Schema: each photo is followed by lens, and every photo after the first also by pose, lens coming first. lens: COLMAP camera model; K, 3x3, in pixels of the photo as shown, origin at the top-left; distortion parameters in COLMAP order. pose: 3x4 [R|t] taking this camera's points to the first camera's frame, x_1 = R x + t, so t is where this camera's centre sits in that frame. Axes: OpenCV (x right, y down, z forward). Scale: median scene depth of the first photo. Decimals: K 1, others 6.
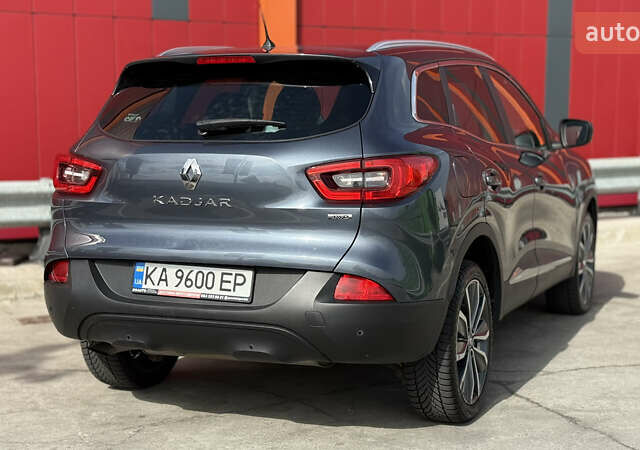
lens RADIAL K [[1113.1, 0, 321.9], [0, 1113.1, 224.8], [0, 0, 1]] dist [0.123628, 0.000000]
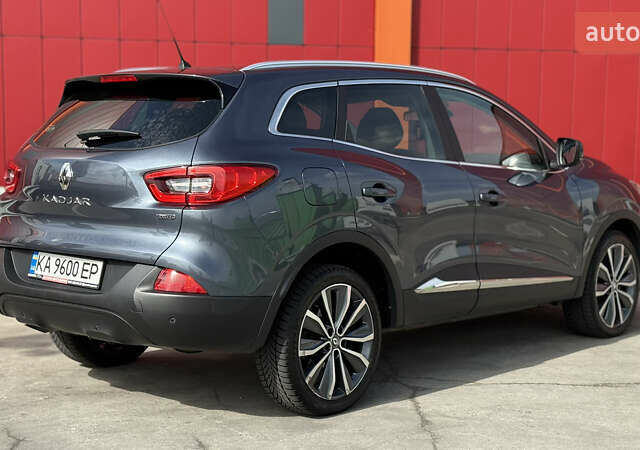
lens RADIAL K [[1113.1, 0, 318.0], [0, 1113.1, 229.6], [0, 0, 1]] dist [0.123628, 0.000000]
pose [[0.951596, 0.039183, -0.304843, 0.486446], [-0.043998, 0.998992, -0.008936, 0.008721], [0.304185, 0.021916, 0.952361, -0.026524]]
